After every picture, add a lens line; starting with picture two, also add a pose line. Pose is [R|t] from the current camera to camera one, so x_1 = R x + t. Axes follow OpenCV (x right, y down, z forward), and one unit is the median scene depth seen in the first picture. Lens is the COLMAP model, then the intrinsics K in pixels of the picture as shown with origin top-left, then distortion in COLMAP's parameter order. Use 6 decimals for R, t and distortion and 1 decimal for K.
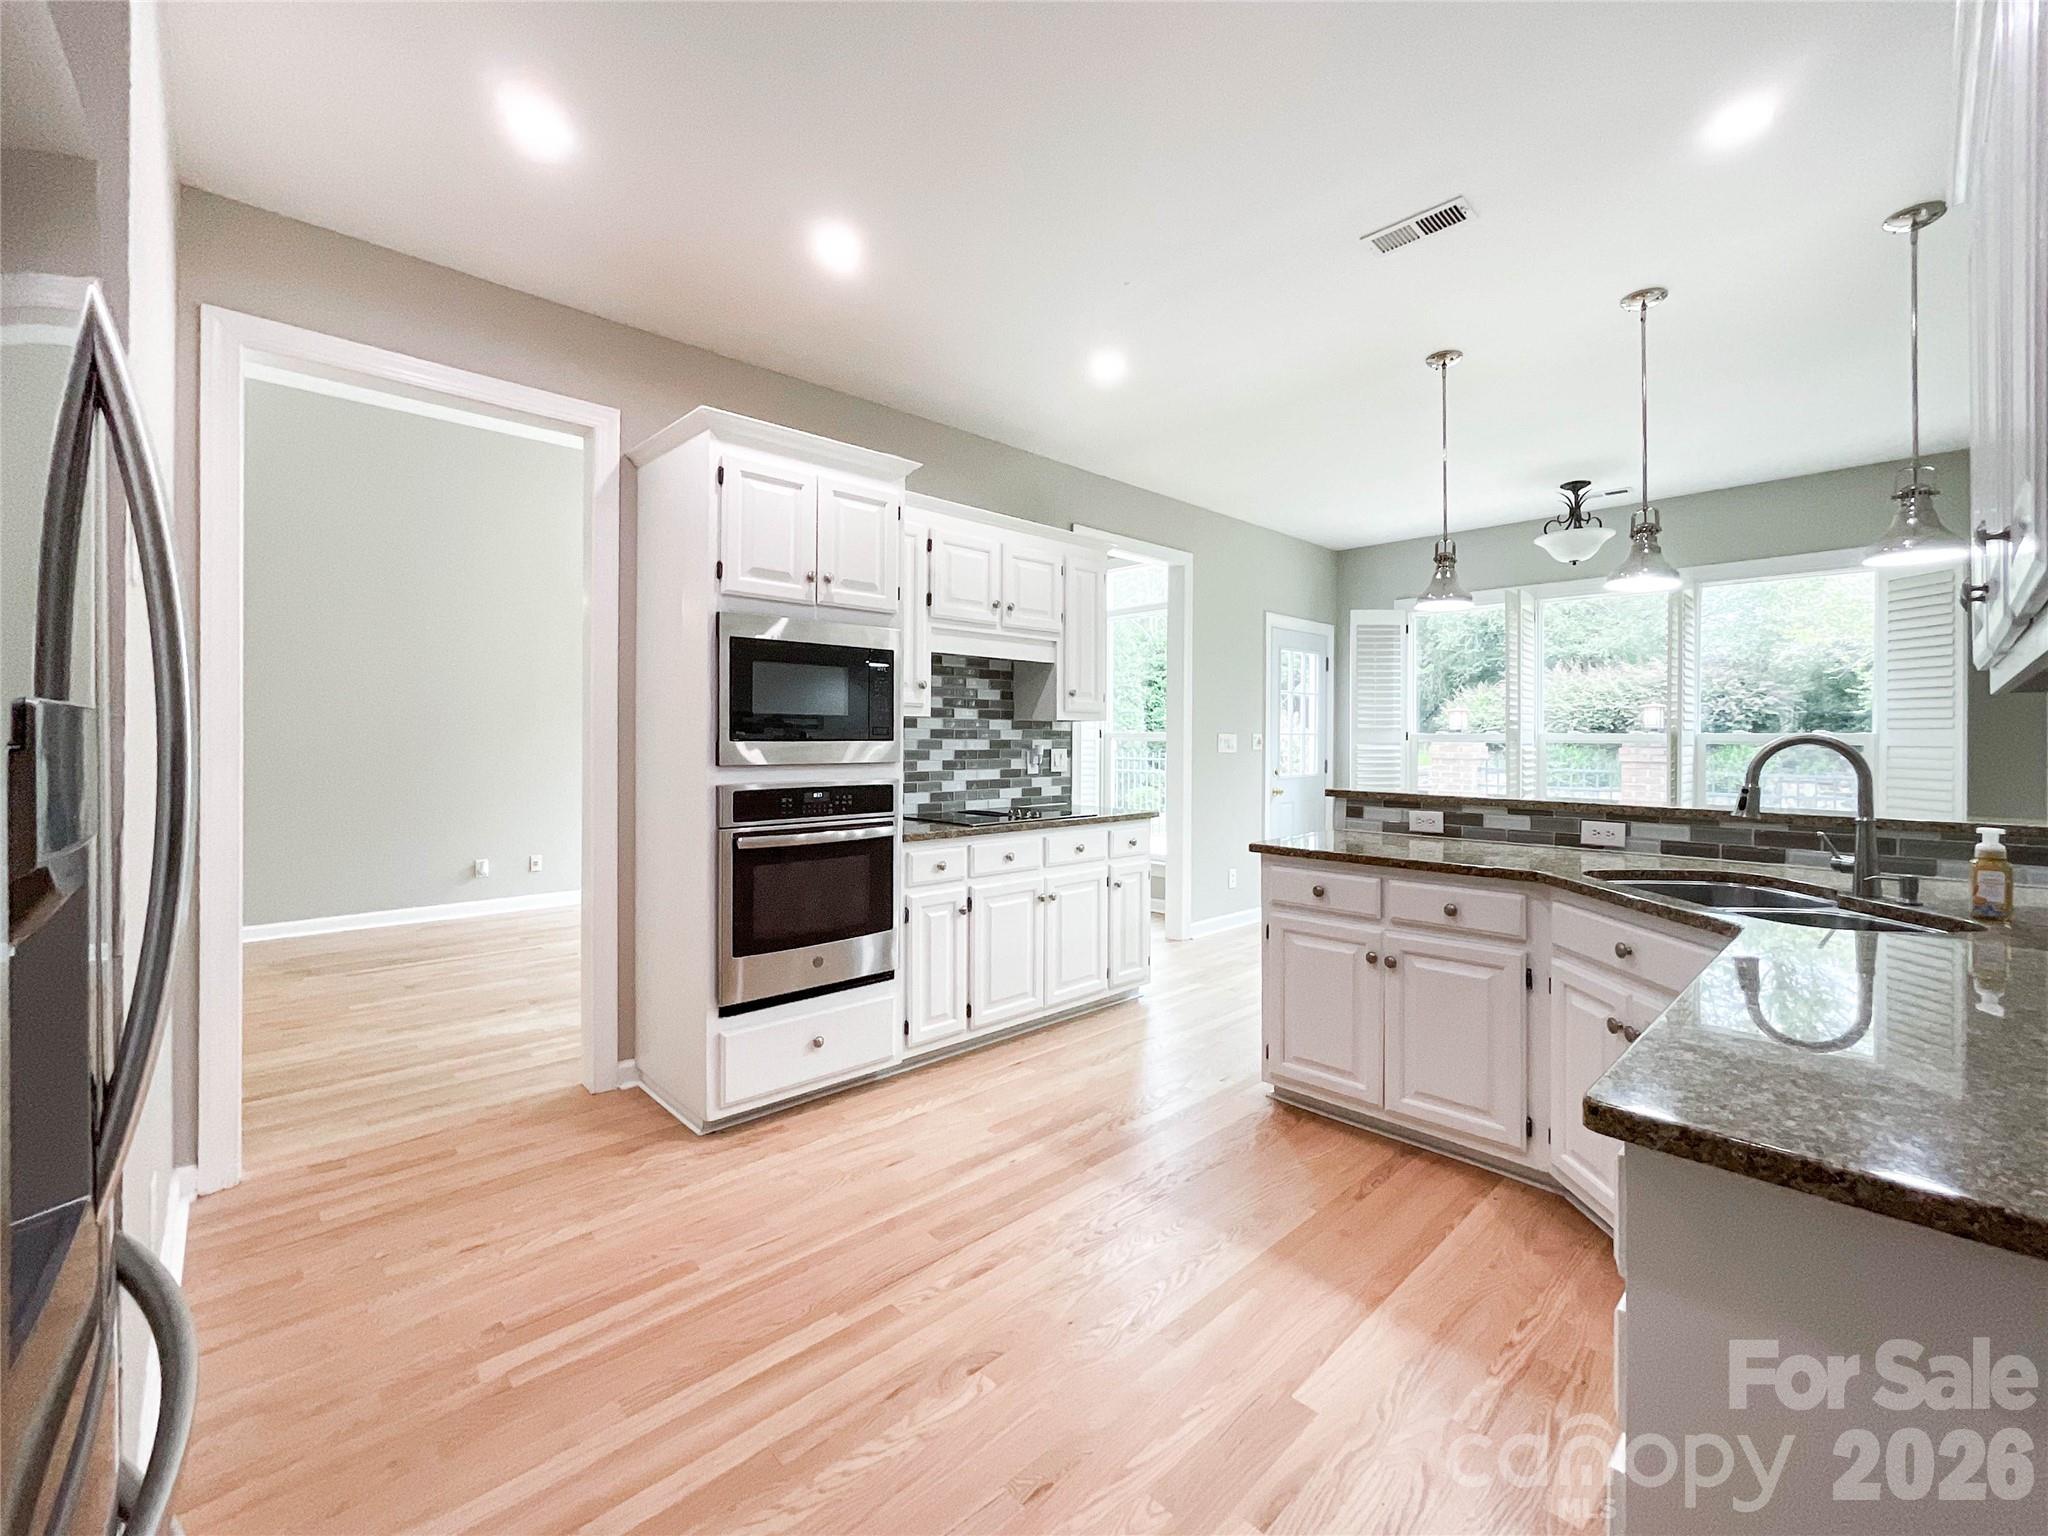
lens RADIAL K [[864.0, 0, 1013.4], [0, 864.0, 738.7], [0, 0, 1]] dist [-0.021016, 0.010283]
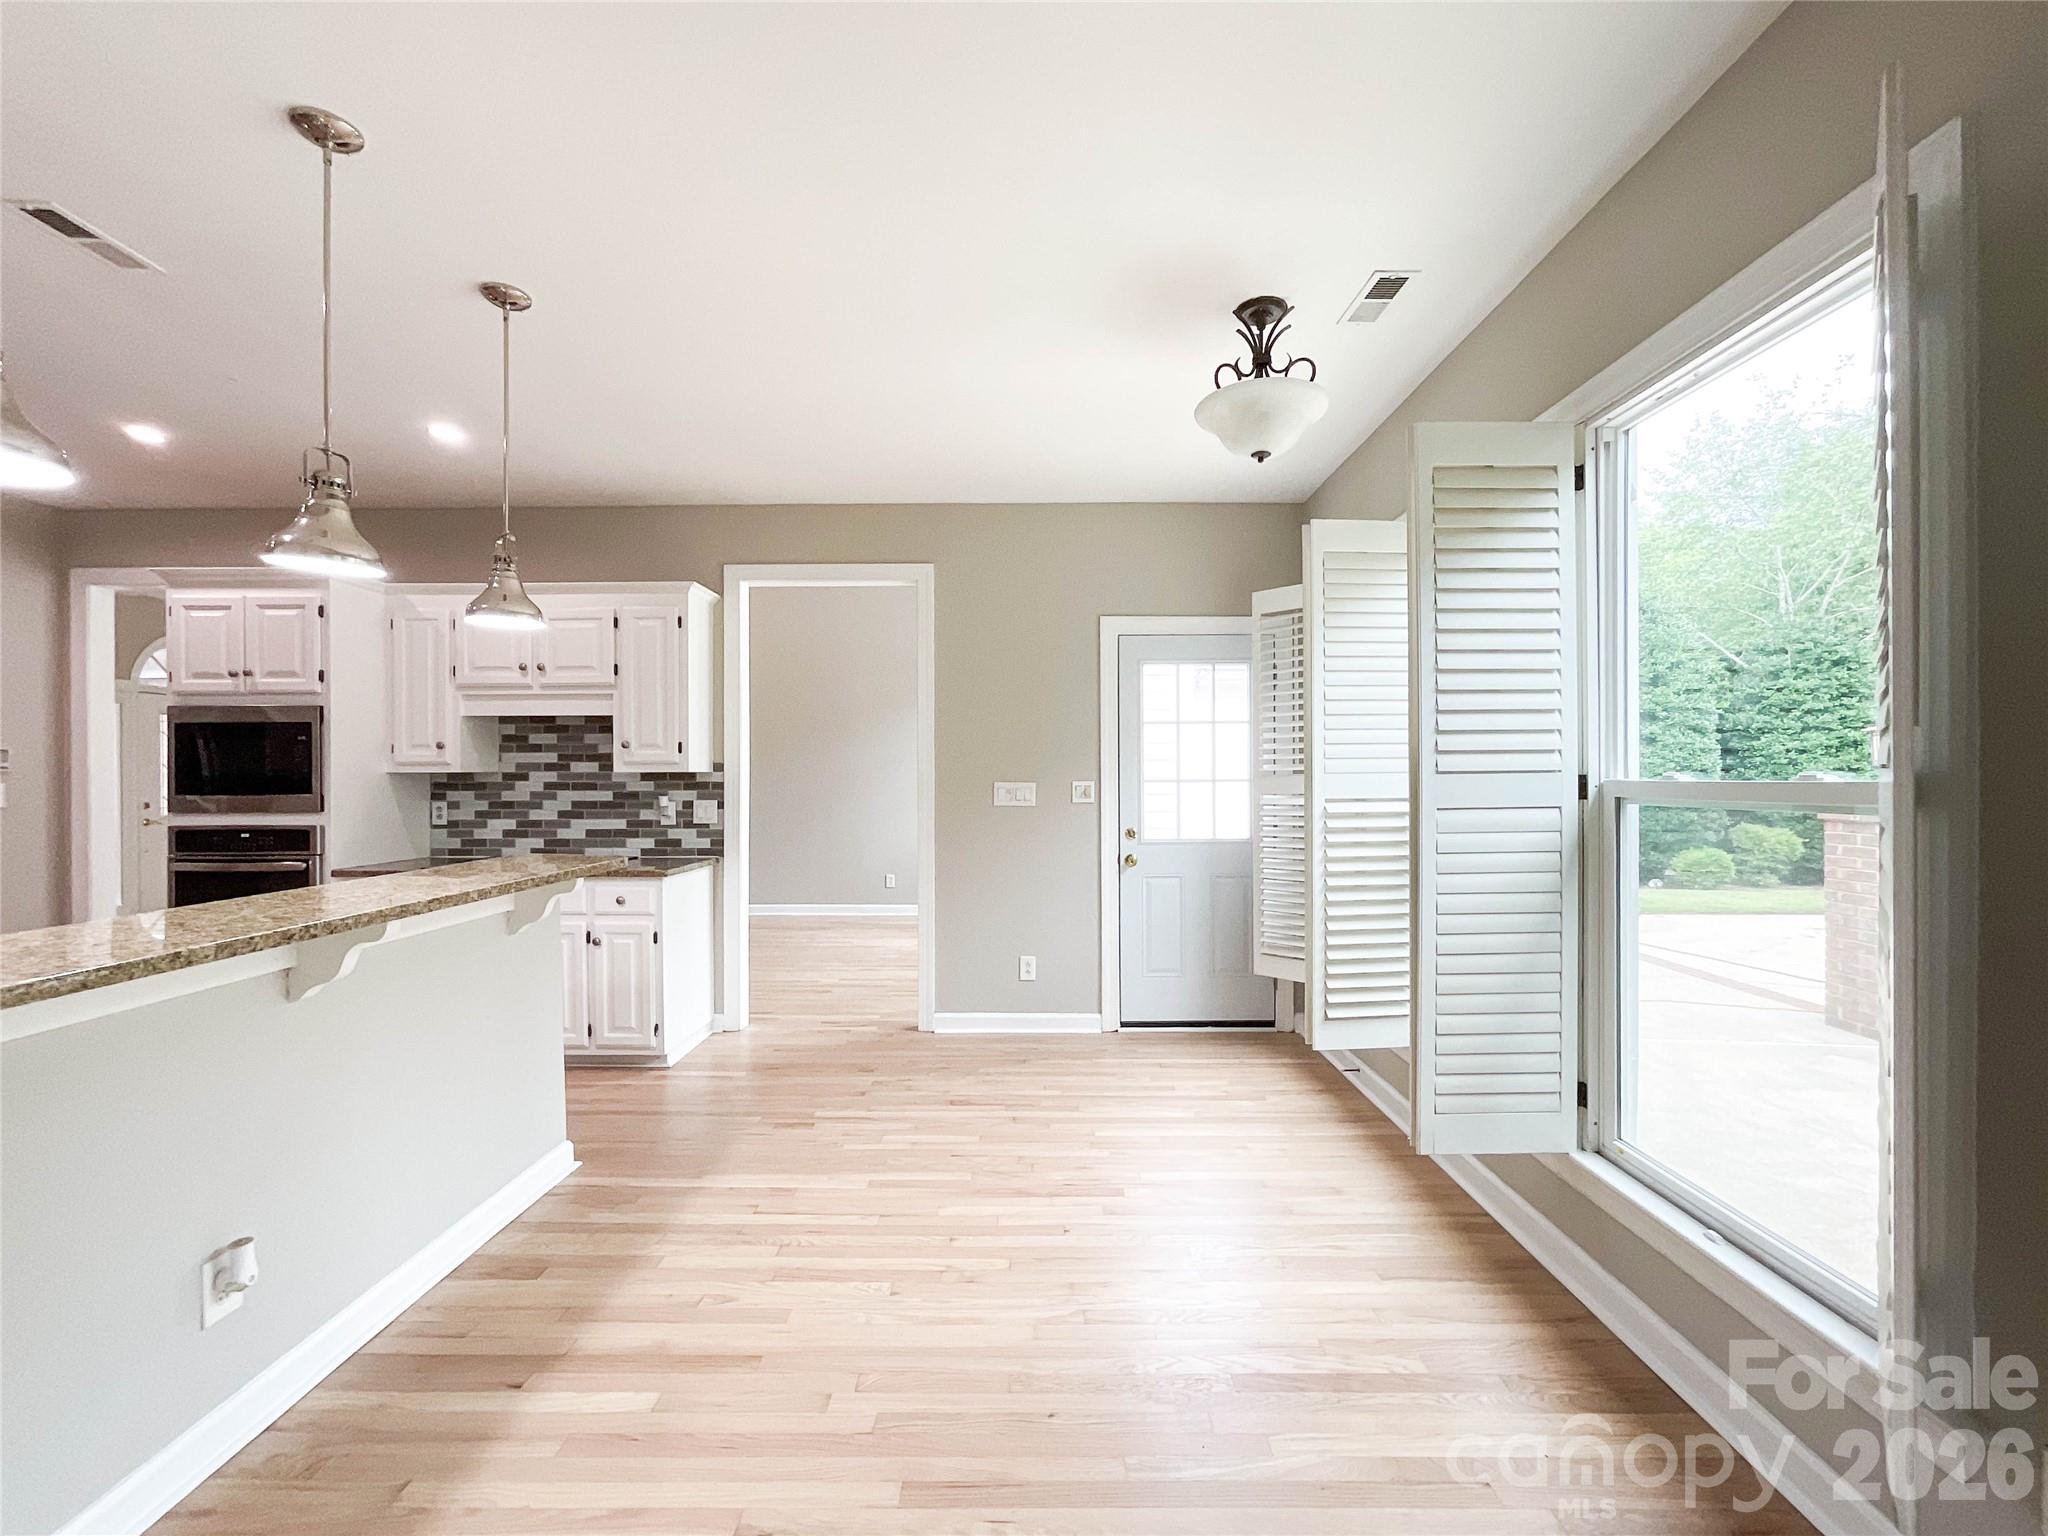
lens RADIAL K [[864.0, 0, 1042.6], [0, 864.0, 786.7], [0, 0, 1]] dist [-0.021016, 0.010283]
pose [[0.728878, -0.000602, -0.684644, 1.141064], [0.005903, 0.999968, 0.005405, -0.007352], [0.684619, -0.007981, 0.728858, 0.635484]]
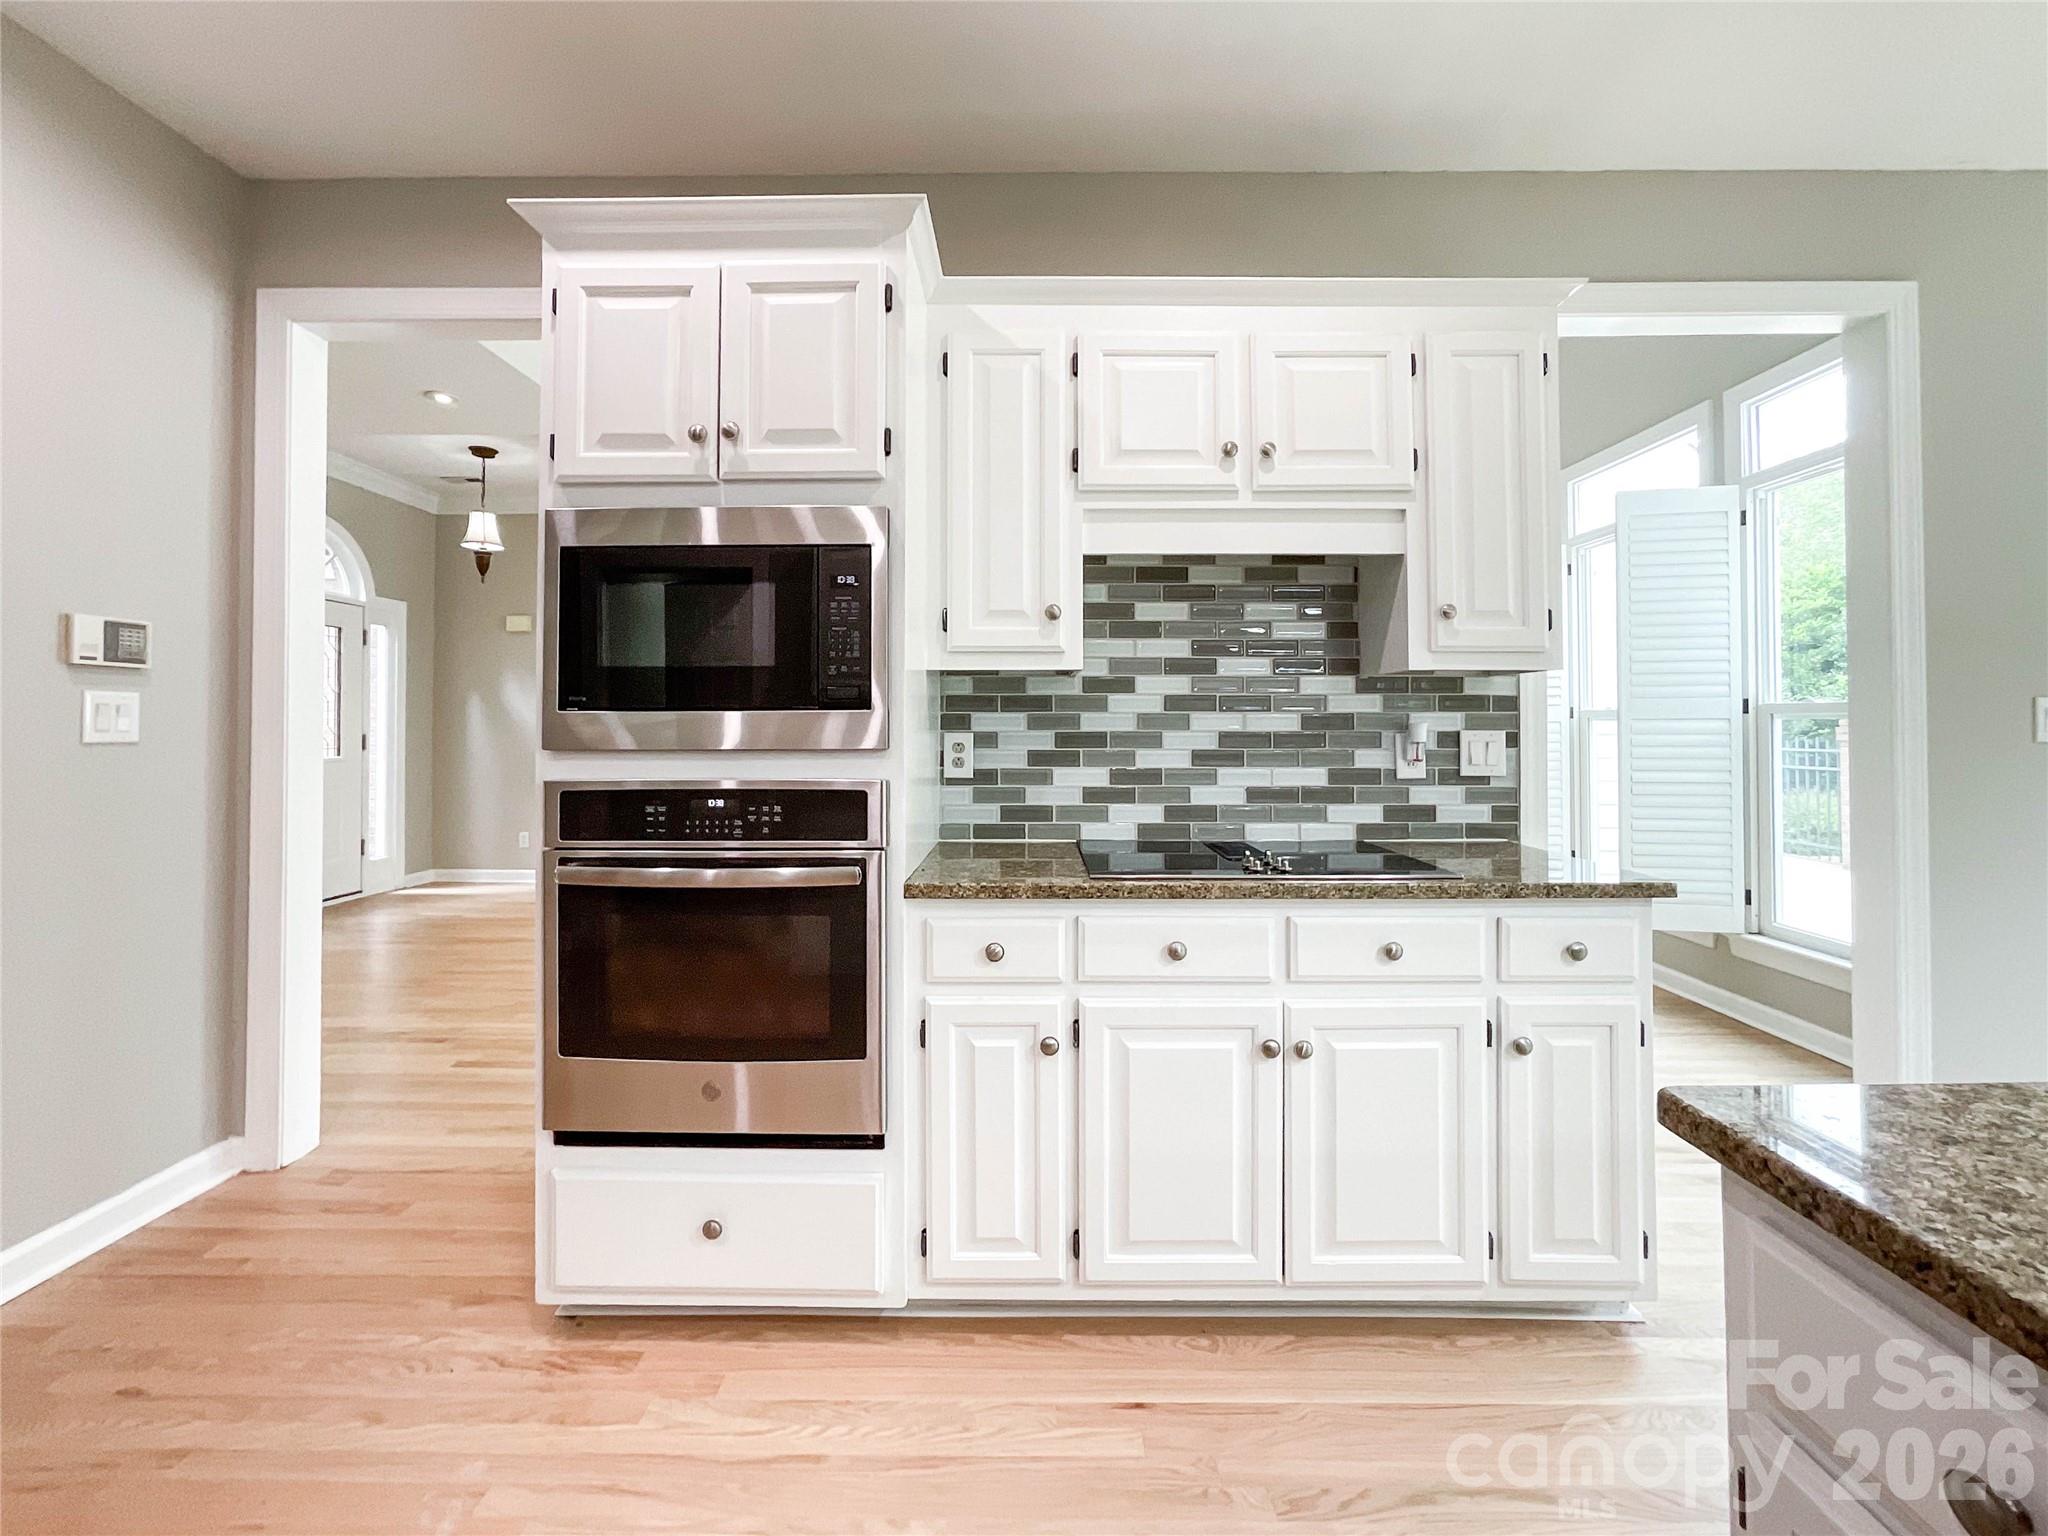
lens RADIAL K [[864.0, 0, 1029.9], [0, 864.0, 715.1], [0, 0, 1]] dist [-0.021016, 0.010283]
pose [[0.722773, -0.014387, -0.690935, 0.239080], [0.004003, 0.999854, -0.016631, 0.011494], [0.691074, 0.009254, 0.722725, 0.523145]]
